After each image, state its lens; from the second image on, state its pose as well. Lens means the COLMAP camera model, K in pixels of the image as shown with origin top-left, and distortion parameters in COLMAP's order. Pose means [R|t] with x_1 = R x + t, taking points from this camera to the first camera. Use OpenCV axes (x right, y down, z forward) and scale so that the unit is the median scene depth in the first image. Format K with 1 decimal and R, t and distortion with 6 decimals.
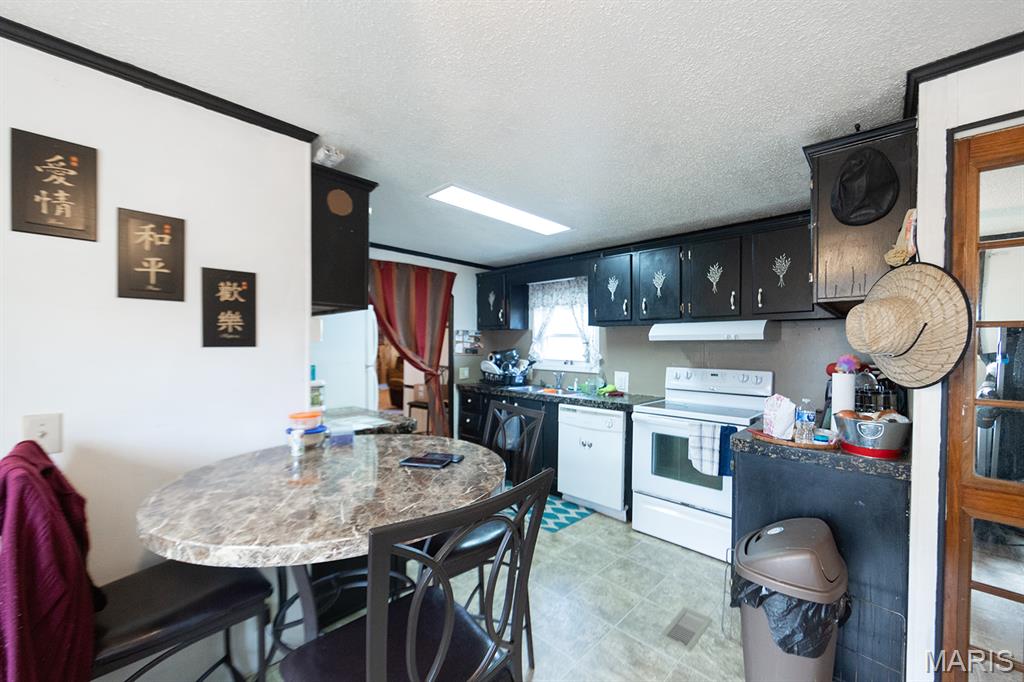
lens RADIAL K [[402.4, 0, 508.0], [0, 402.4, 348.1], [0, 0, 1]] dist [-0.008568, -0.000396]
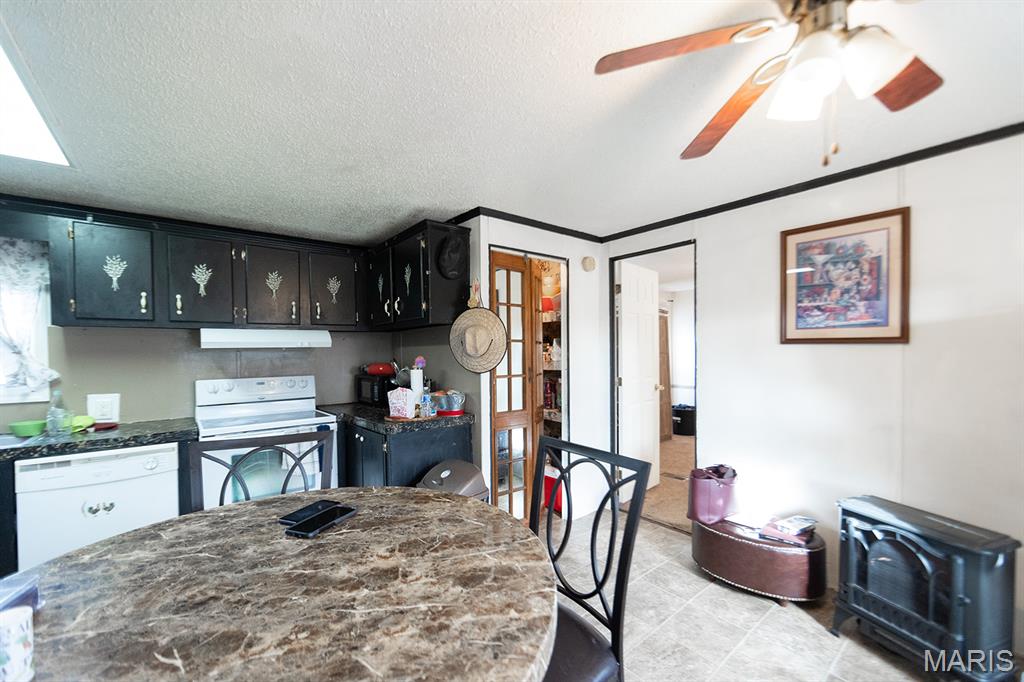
lens RADIAL K [[414.1, 0, 520.7], [0, 414.1, 354.6], [0, 0, 1]] dist [-0.001692, -0.000134]
pose [[0.103545, -0.016272, 0.994492, -0.824439], [0.018953, 0.999717, 0.014384, -0.011610], [-0.994444, 0.017359, 0.103824, 0.529332]]
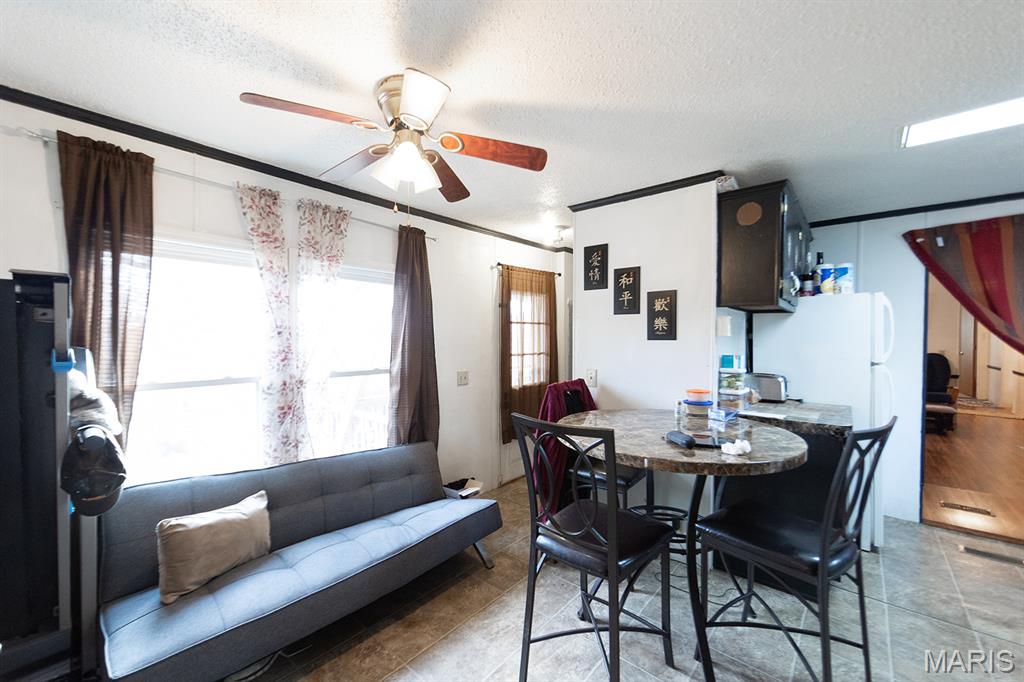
lens RADIAL K [[402.4, 0, 508.0], [0, 402.4, 348.1], [0, 0, 1]] dist [-0.008568, -0.000396]
pose [[0.034469, 0.024929, -0.999095, 0.852288], [-0.013794, 0.999605, 0.024466, -0.001792], [0.999311, 0.012938, 0.034799, 0.345548]]
